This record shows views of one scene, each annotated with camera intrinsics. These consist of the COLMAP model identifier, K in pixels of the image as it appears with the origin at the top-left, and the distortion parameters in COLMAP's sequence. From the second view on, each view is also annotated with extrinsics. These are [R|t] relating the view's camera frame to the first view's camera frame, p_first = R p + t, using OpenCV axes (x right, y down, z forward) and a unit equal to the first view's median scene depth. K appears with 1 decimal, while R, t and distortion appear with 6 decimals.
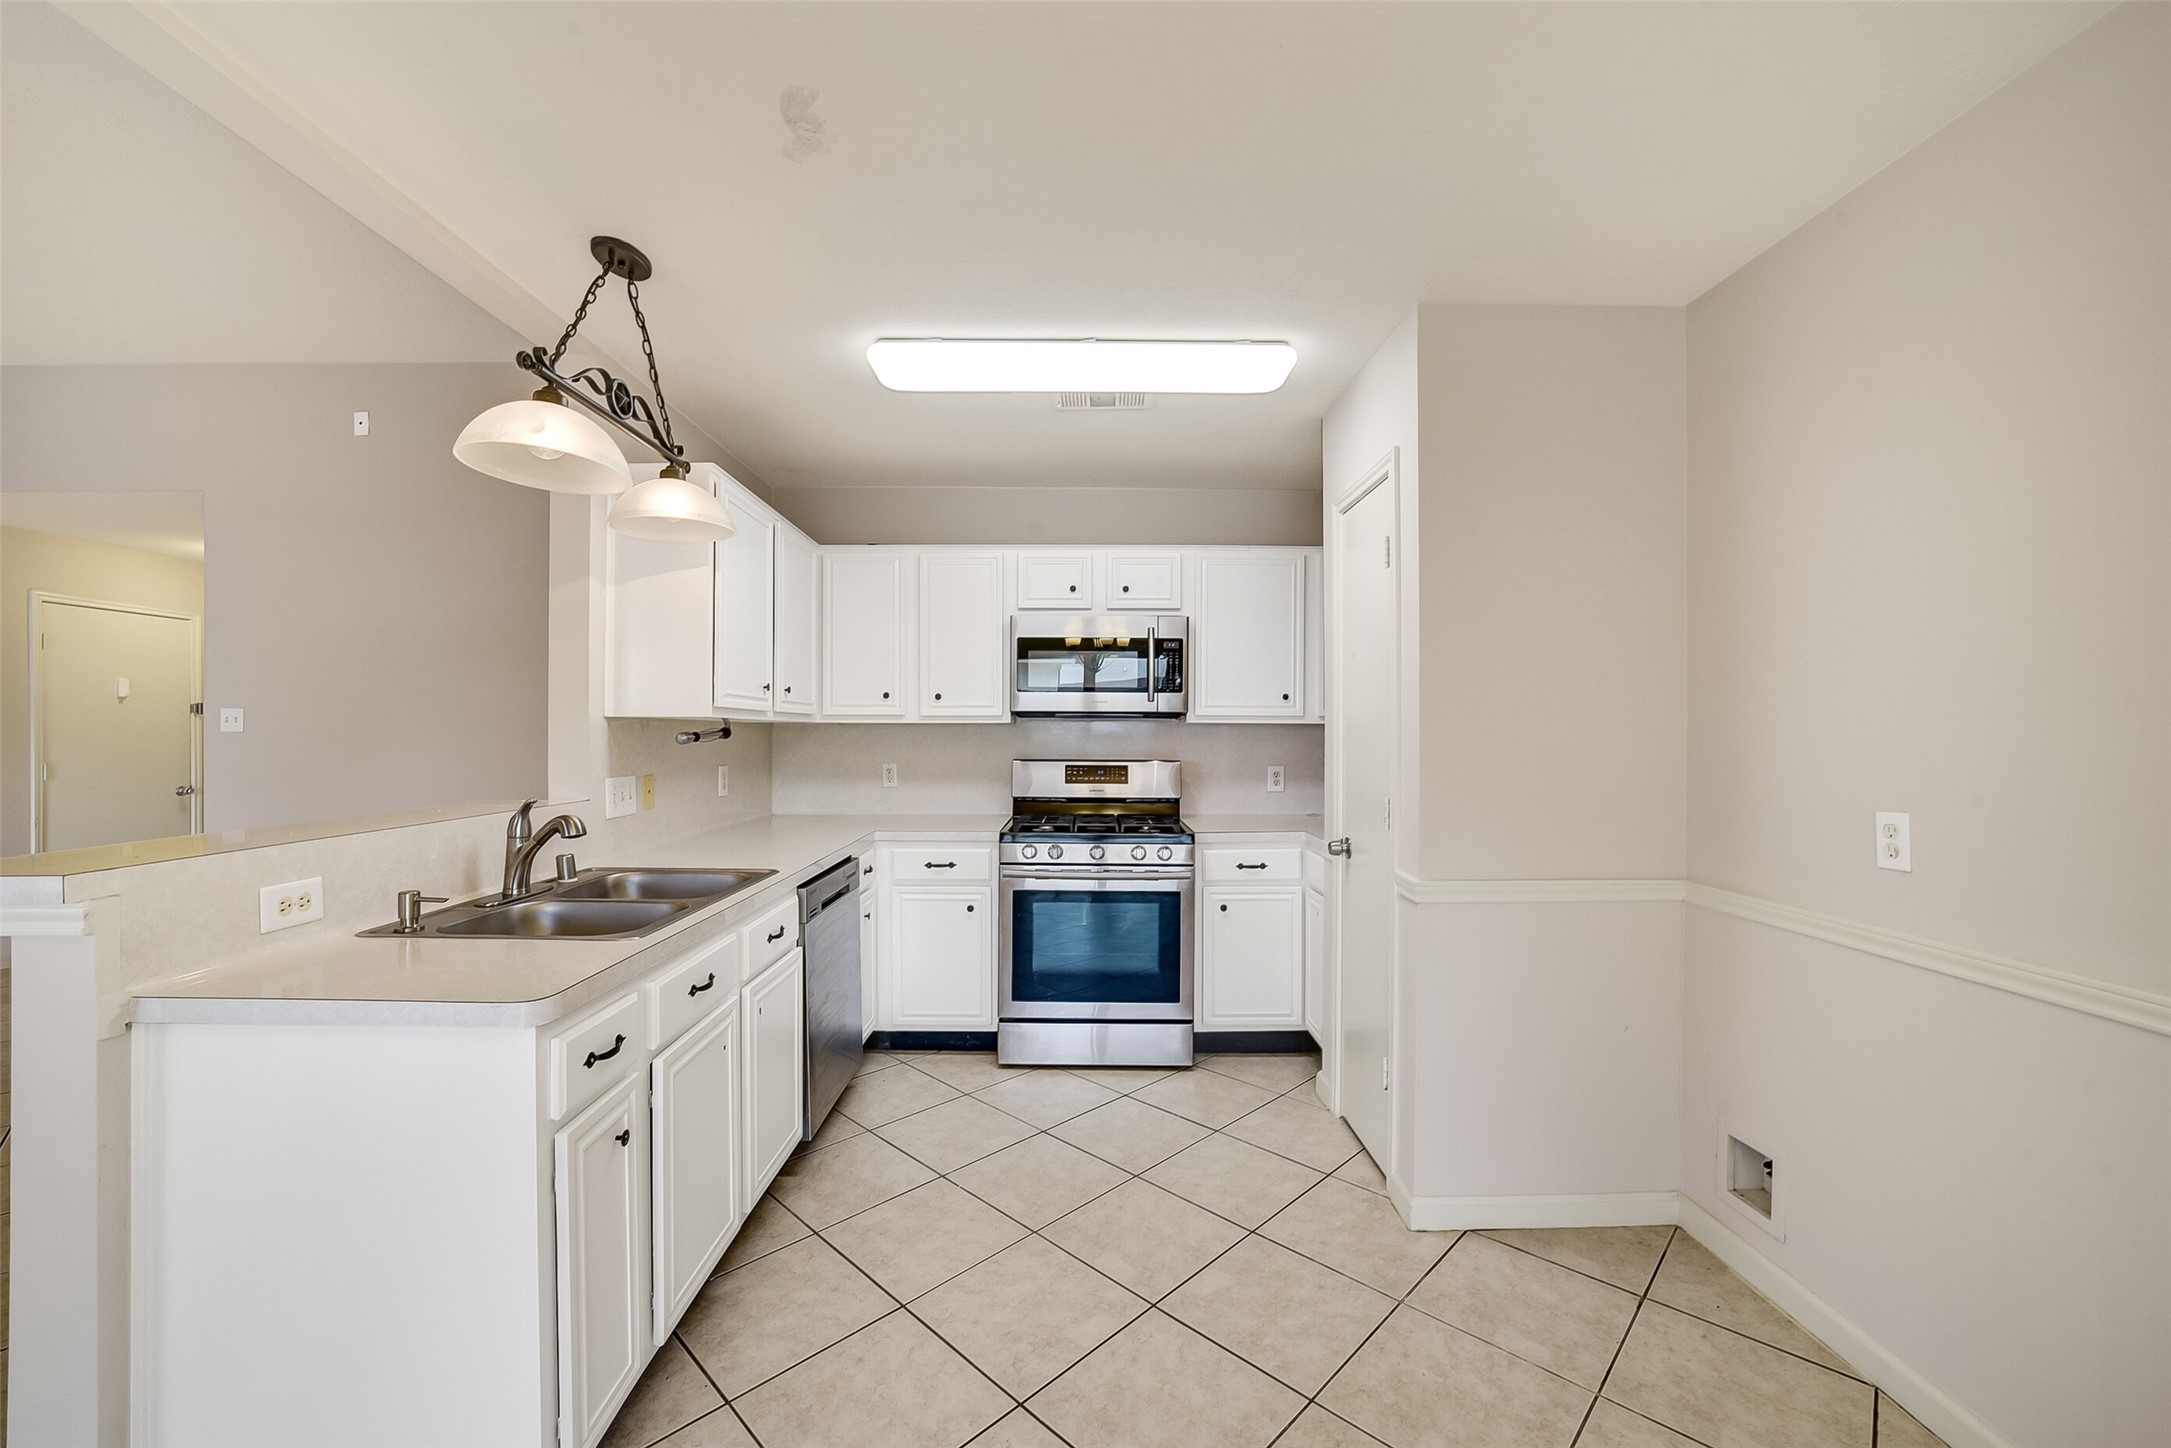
lens RADIAL K [[858.5, 0, 1089.5], [0, 858.5, 736.1], [0, 0, 1]] dist [-0.039727, 0.009792]
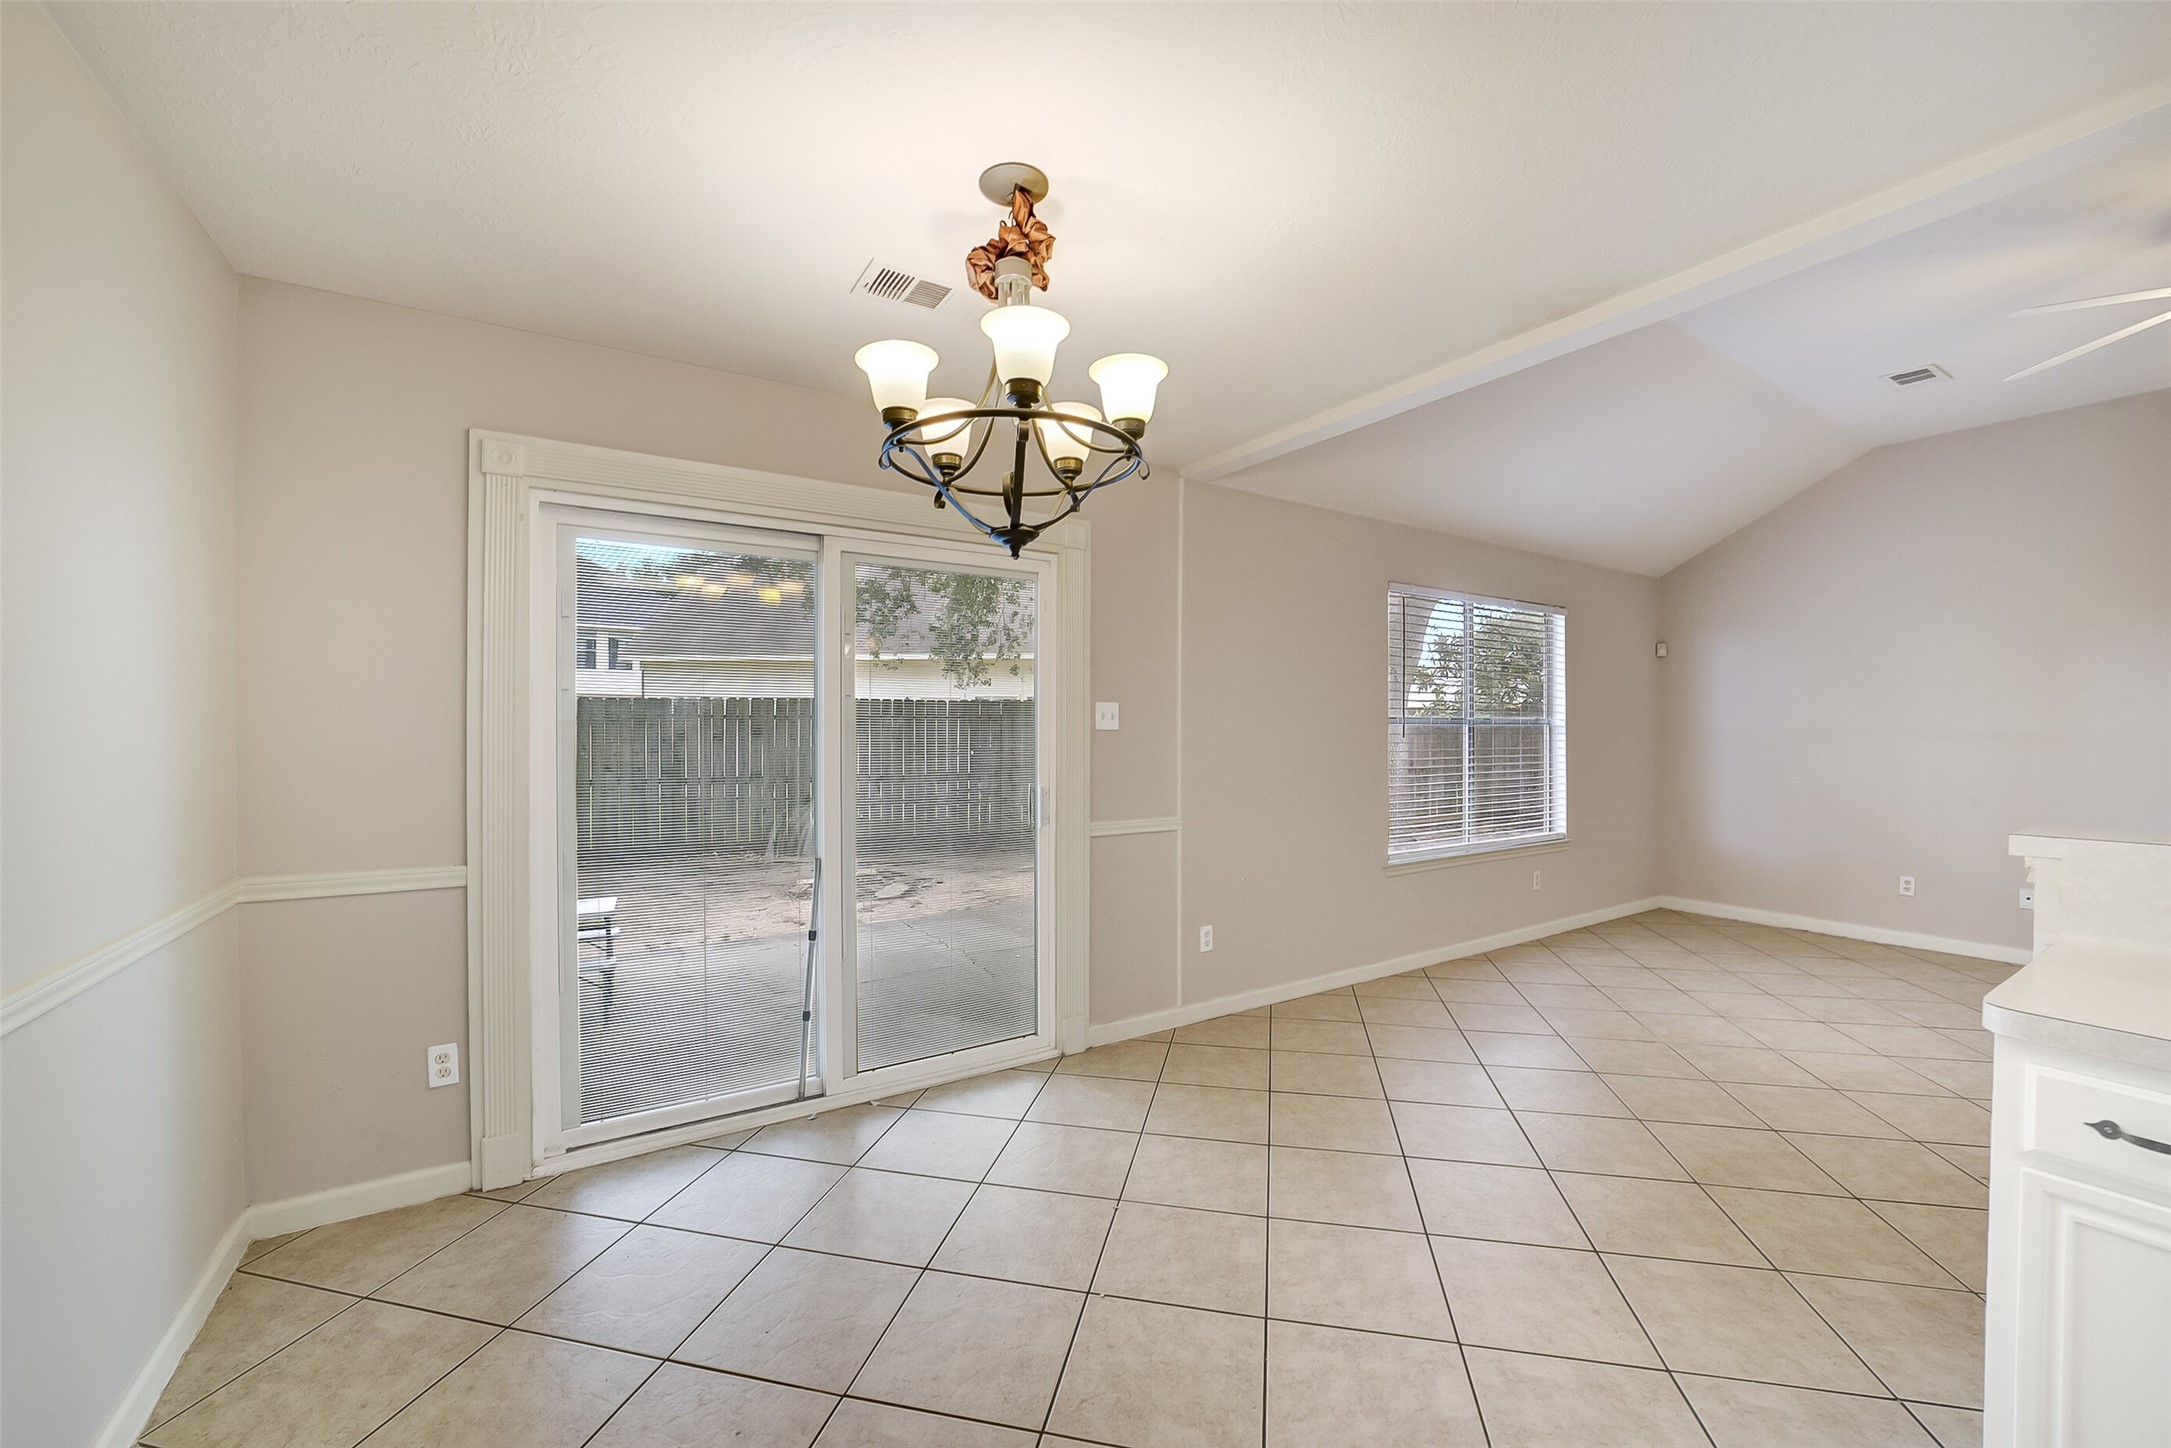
lens RADIAL K [[854.9, 0, 1086.9], [0, 854.9, 735.1], [0, 0, 1]] dist [-0.039371, 0.009490]
pose [[-0.851281, 0.001764, -0.524708, 0.292915], [-0.005589, 0.999907, 0.012431, -0.002237], [0.524681, 0.013515, -0.851192, 0.499276]]
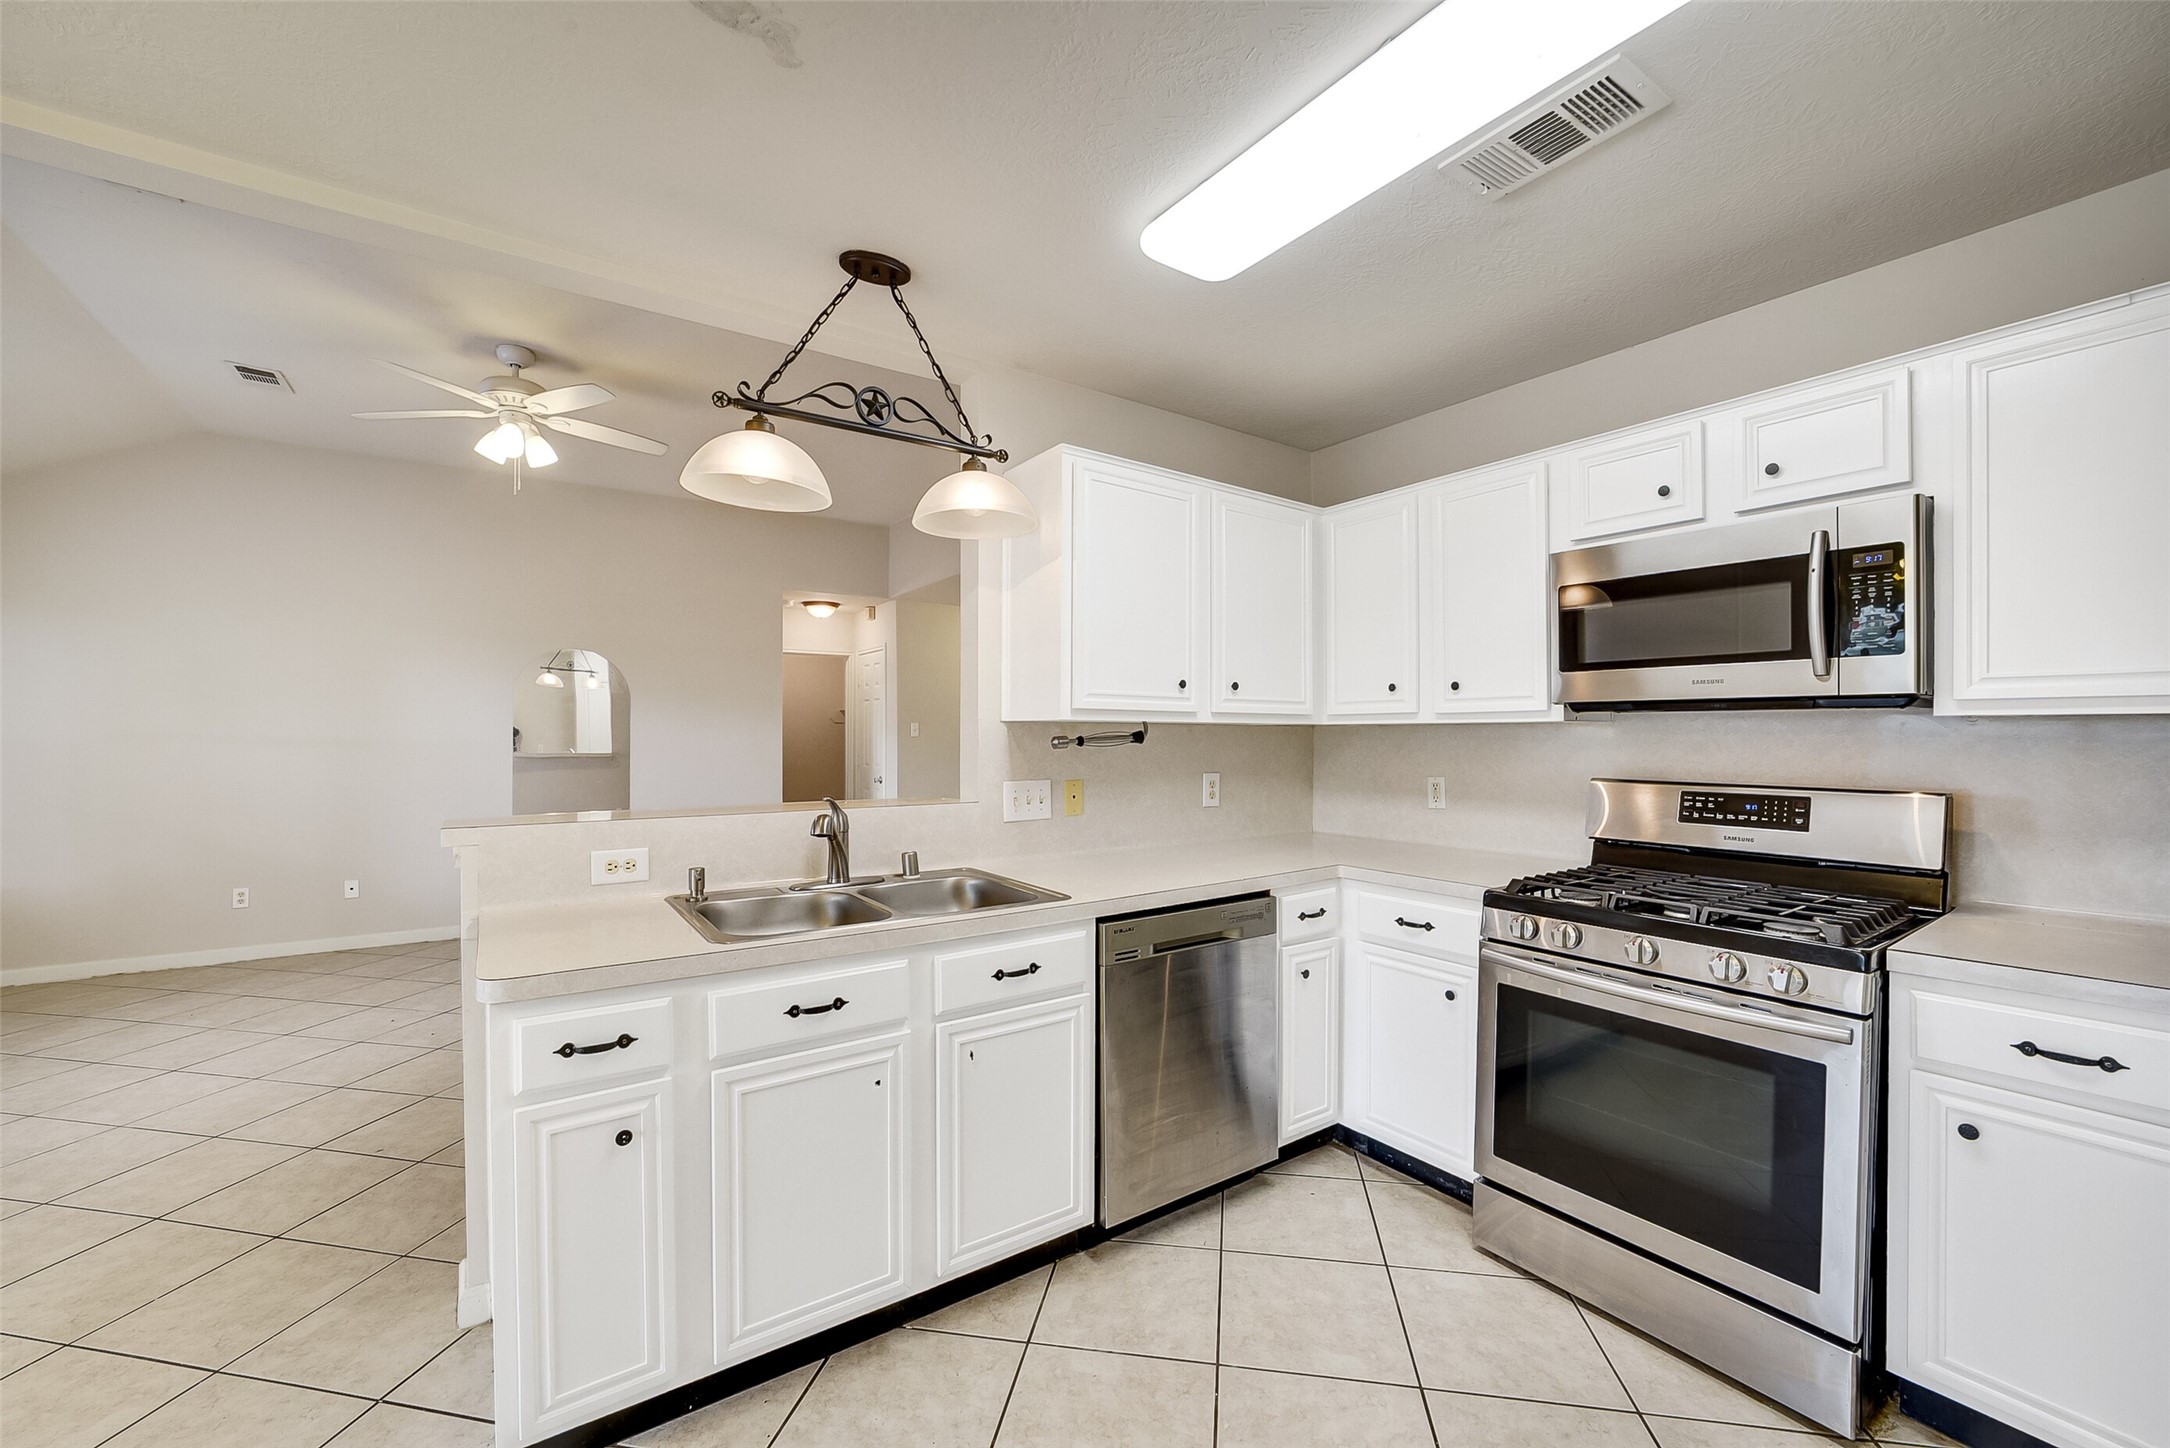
lens RADIAL K [[858.1, 0, 1089.0], [0, 858.1, 736.1], [0, 0, 1]] dist [-0.039727, 0.009792]
pose [[0.561602, -0.000886, -0.827407, 0.274917], [-0.002912, 0.999991, -0.003047, -0.001592], [0.827402, 0.004120, 0.561594, 0.409791]]
